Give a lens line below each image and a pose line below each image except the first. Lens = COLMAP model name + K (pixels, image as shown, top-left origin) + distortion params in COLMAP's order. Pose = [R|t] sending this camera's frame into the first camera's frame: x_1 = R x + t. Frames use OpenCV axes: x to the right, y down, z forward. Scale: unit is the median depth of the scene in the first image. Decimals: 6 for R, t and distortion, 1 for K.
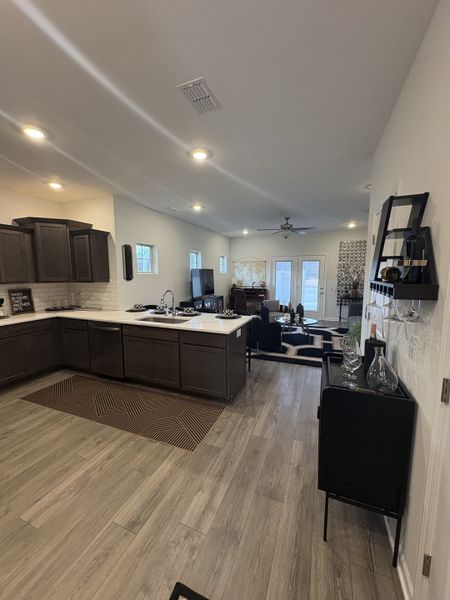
lens RADIAL K [[238.6, 0, 227.2], [0, 238.6, 301.7], [0, 0, 1]] dist [-0.003743, 0.001092]
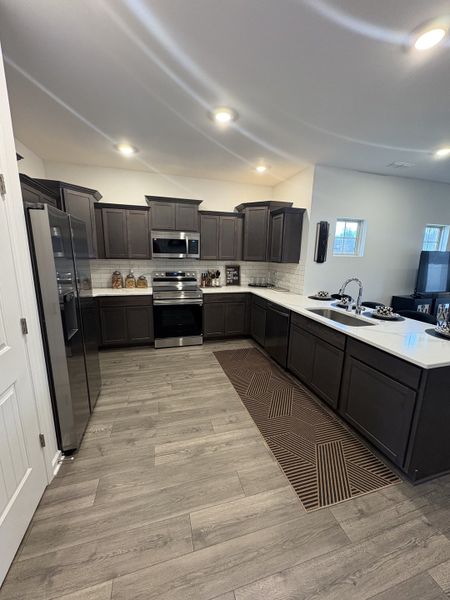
lens RADIAL K [[238.6, 0, 223.9], [0, 238.6, 300.9], [0, 0, 1]] dist [-0.003743, 0.001092]
pose [[0.616818, 0.173120, -0.767832, 0.073987], [-0.118285, 0.984822, 0.127022, -0.023121], [0.778167, 0.012474, 0.627933, 0.187153]]
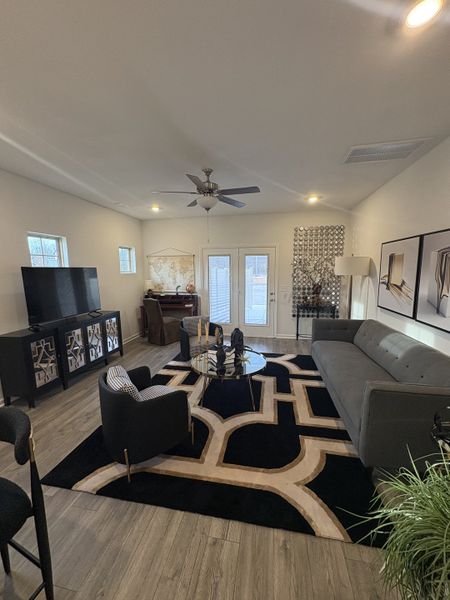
lens RADIAL K [[238.6, 0, 225.6], [0, 238.6, 307.0], [0, 0, 1]] dist [-0.003743, 0.001092]
pose [[0.982046, -0.037518, 0.184875, 0.252622], [0.032198, 0.998979, 0.031695, -0.084445], [-0.185876, -0.025174, 0.982251, 0.642235]]
